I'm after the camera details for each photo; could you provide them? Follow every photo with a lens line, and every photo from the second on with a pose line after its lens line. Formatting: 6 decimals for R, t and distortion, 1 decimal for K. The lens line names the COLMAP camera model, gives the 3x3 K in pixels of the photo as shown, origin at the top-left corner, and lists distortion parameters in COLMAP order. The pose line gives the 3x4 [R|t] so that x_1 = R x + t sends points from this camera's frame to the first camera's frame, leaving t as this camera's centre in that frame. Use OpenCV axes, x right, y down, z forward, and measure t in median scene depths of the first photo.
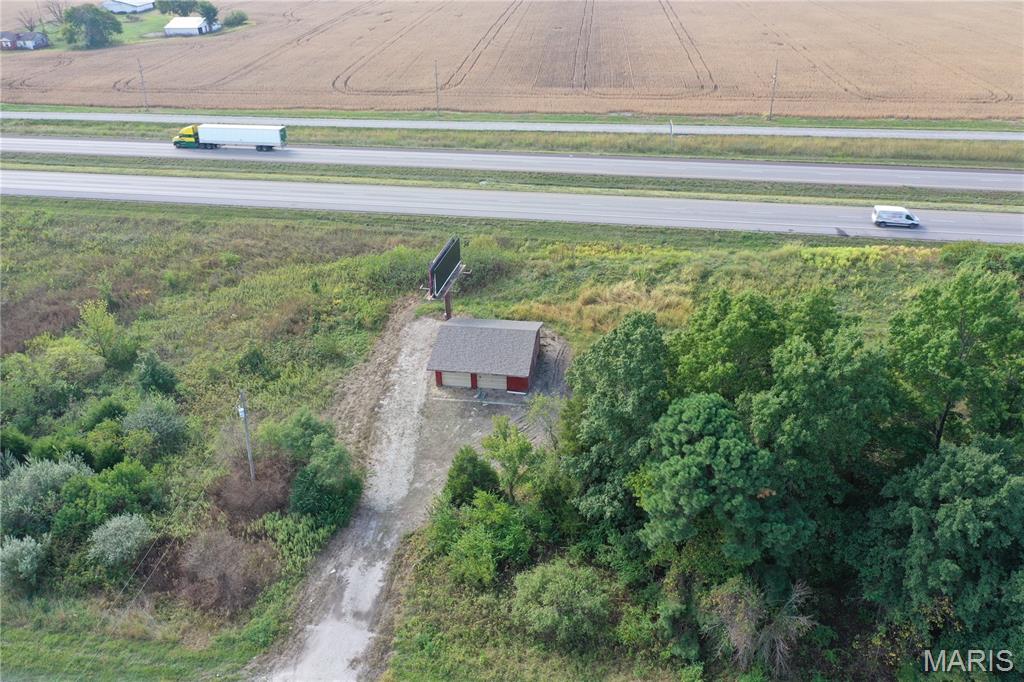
lens RADIAL K [[807.4, 0, 511.1], [0, 807.4, 342.2], [0, 0, 1]] dist [-0.008195, 0.006455]
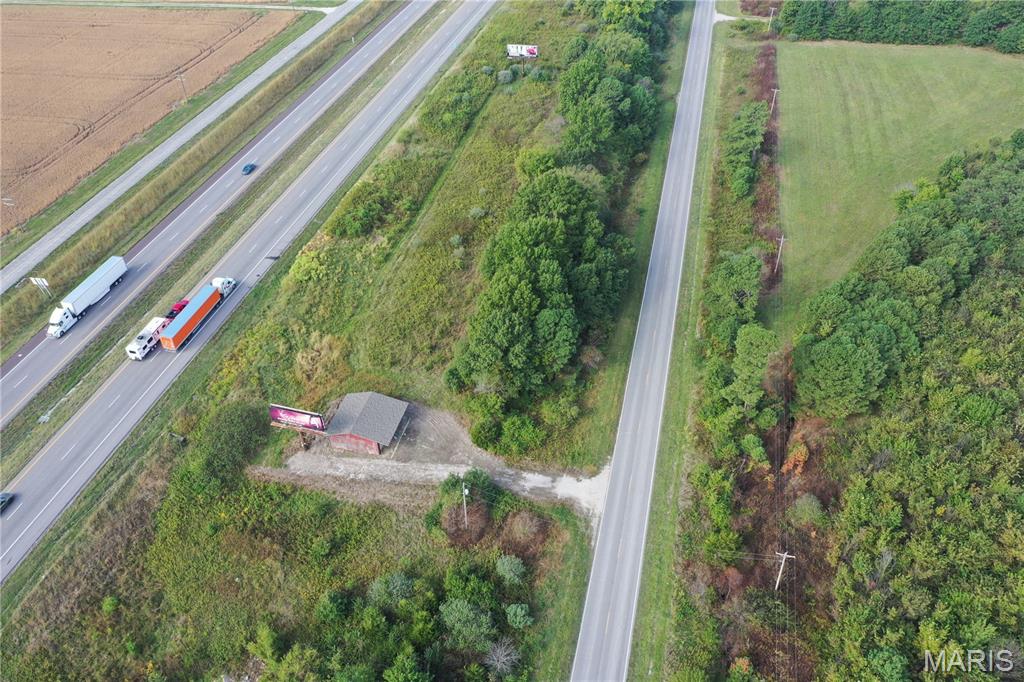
lens RADIAL K [[807.4, 0, 511.5], [0, 807.4, 342.3], [0, 0, 1]] dist [-0.008195, 0.006455]
pose [[0.082117, -0.635374, 0.767826, -1.007246], [0.503472, 0.691338, 0.518235, -0.697263], [-0.860100, 0.344023, 0.376664, 0.059541]]
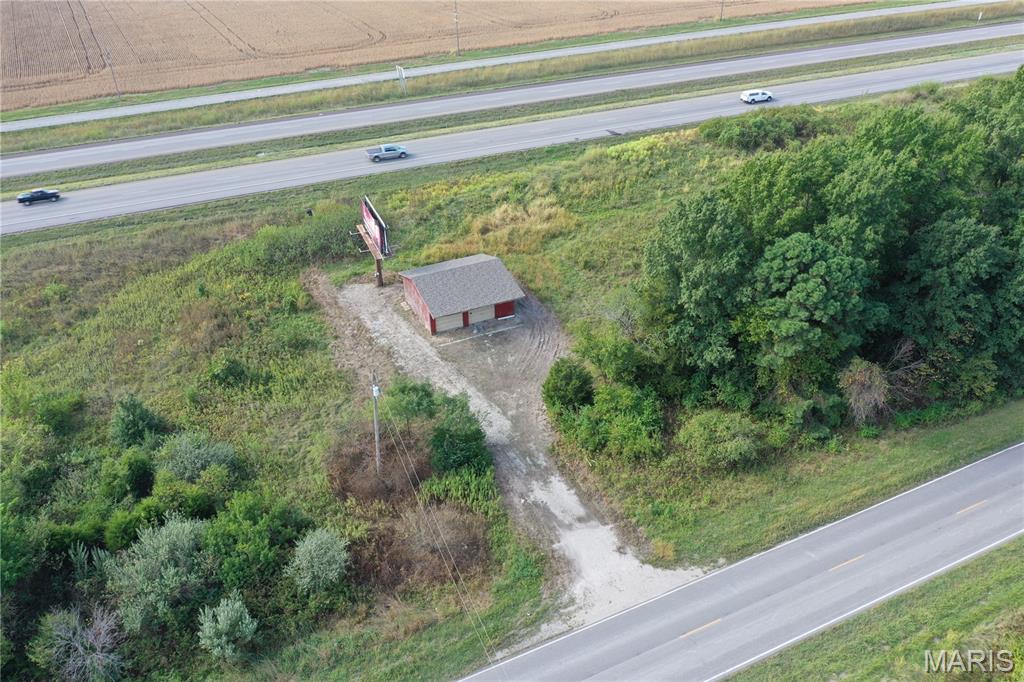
lens RADIAL K [[807.4, 0, 509.3], [0, 807.4, 339.8], [0, 0, 1]] dist [-0.008195, 0.006455]
pose [[0.831829, -0.294017, 0.470759, -0.416285], [0.274259, 0.955121, 0.111917, -0.022780], [-0.482537, 0.036014, 0.875135, 0.055118]]
